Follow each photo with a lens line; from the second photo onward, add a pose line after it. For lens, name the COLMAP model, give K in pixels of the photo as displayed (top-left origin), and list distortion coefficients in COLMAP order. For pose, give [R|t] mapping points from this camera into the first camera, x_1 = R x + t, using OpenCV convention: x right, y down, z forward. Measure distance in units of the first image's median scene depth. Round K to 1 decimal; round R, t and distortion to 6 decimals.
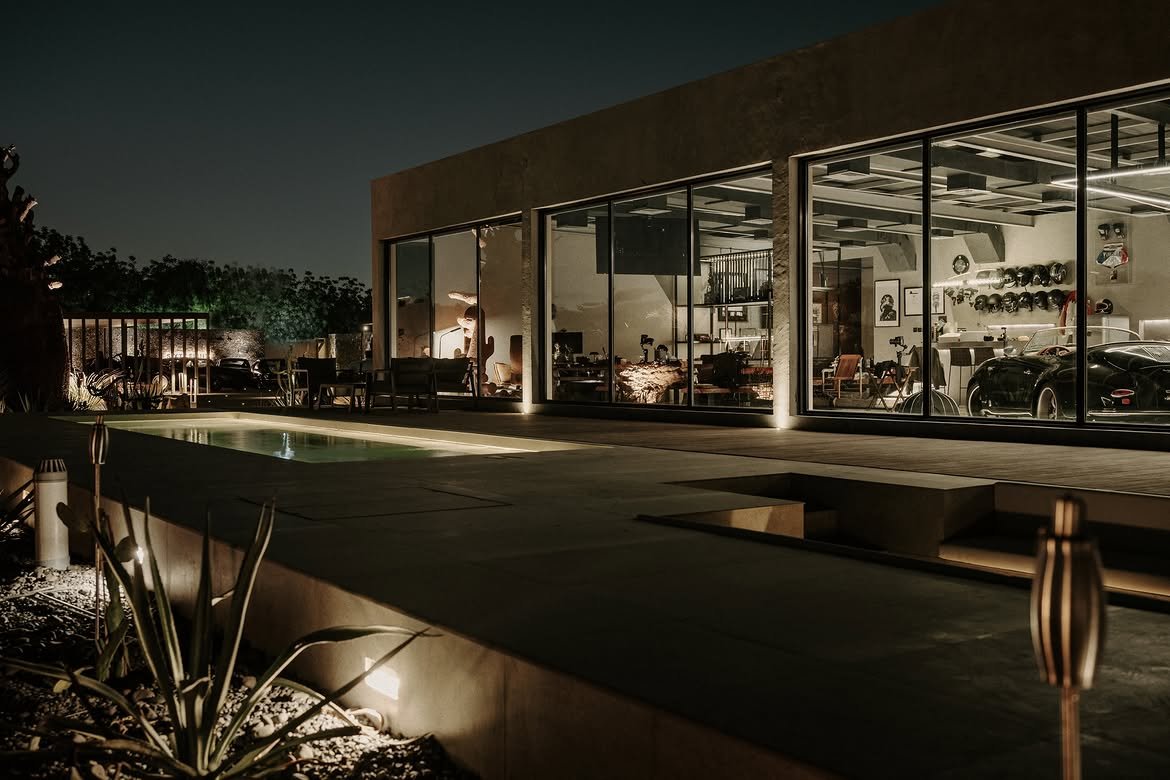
lens RADIAL K [[1177.8, 0, 567.0], [0, 1177.8, 386.4], [0, 0, 1]] dist [0.009156, -0.011219]
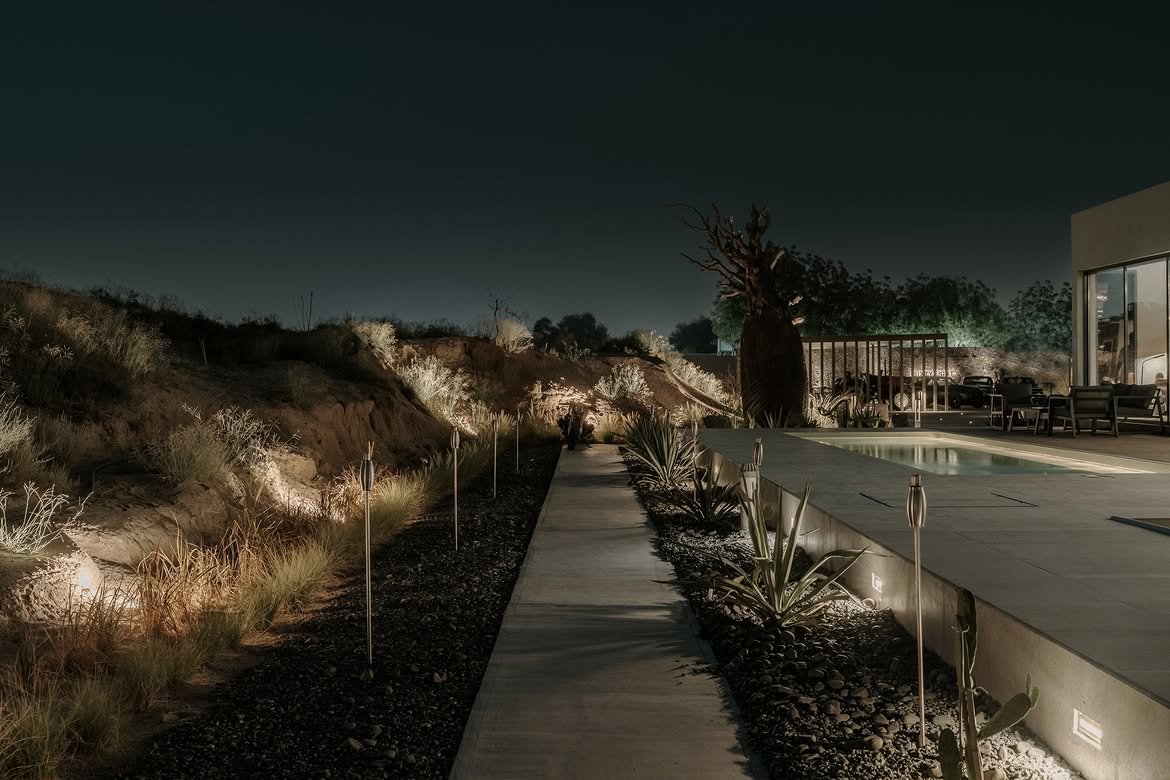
lens RADIAL K [[1177.8, 0, 567.0], [0, 1177.8, 386.4], [0, 0, 1]] dist [0.009156, -0.011219]
pose [[0.814457, -0.001223, -0.580223, 0.065167], [-0.006401, 0.999918, -0.011092, -0.005085], [0.580189, 0.012748, 0.814382, -0.100755]]
